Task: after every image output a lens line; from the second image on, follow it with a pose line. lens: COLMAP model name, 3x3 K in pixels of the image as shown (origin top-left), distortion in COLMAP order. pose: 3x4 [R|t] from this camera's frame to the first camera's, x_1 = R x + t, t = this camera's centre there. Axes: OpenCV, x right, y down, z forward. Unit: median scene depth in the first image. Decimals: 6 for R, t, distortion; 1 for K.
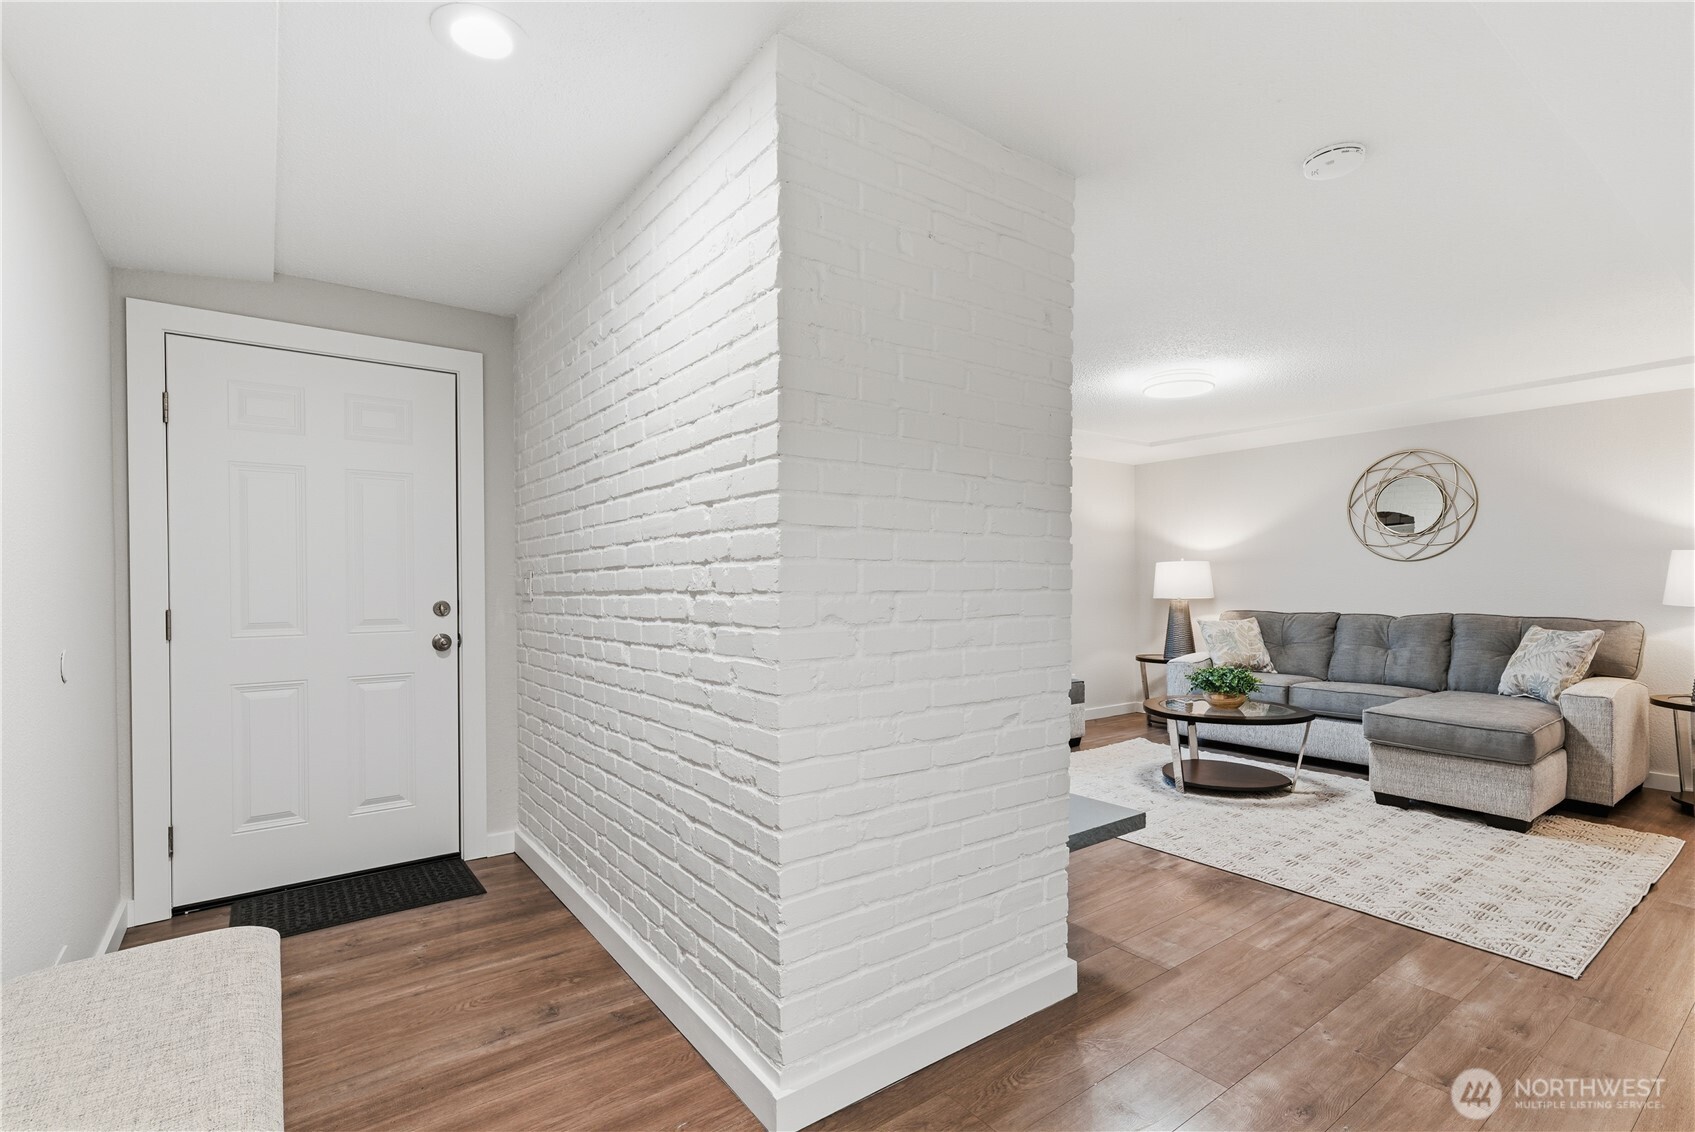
lens RADIAL K [[790.2, 0, 847.9], [0, 790.2, 574.0], [0, 0, 1]] dist [0.010424, 0.000470]
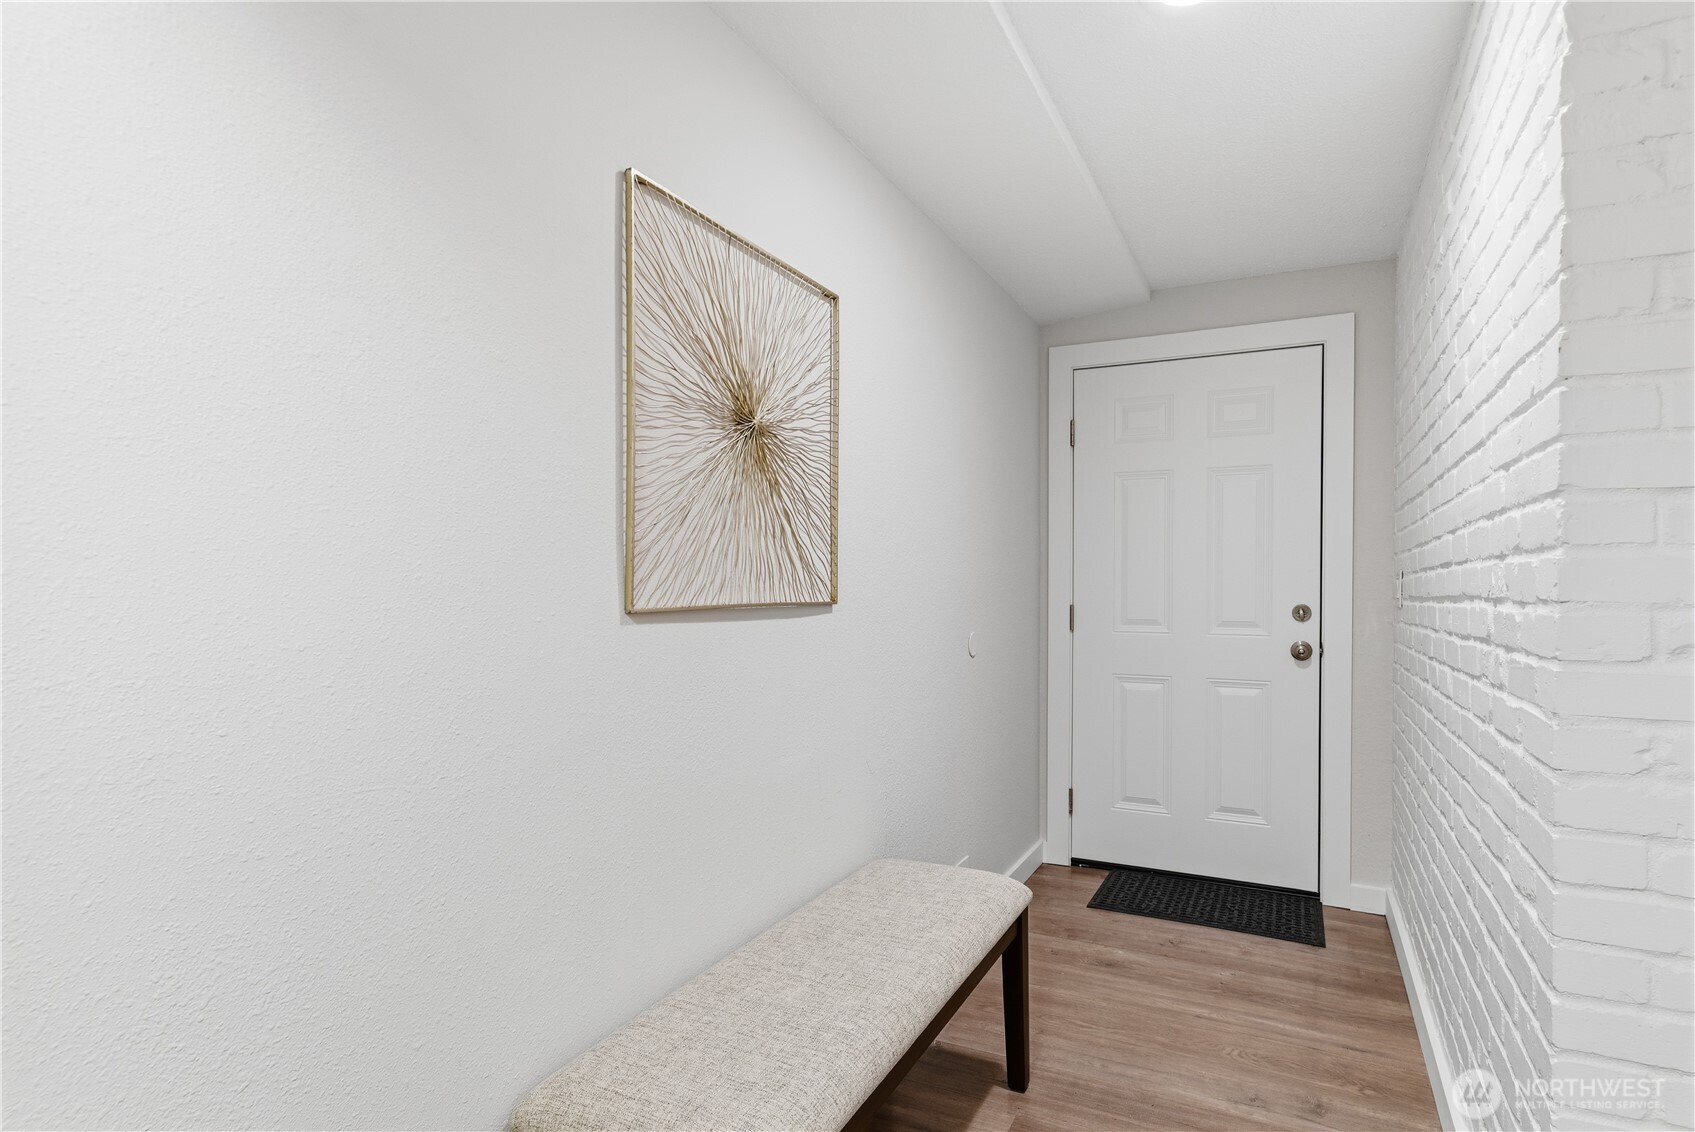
lens RADIAL K [[880.2, 0, 857.2], [0, 880.2, 573.3], [0, 0, 1]] dist [0.017792, -0.000481]
pose [[0.464034, -0.002223, -0.885815, 0.193671], [0.001661, 0.999997, -0.001639, 0.000521], [0.885816, -0.000711, 0.464036, 0.138691]]
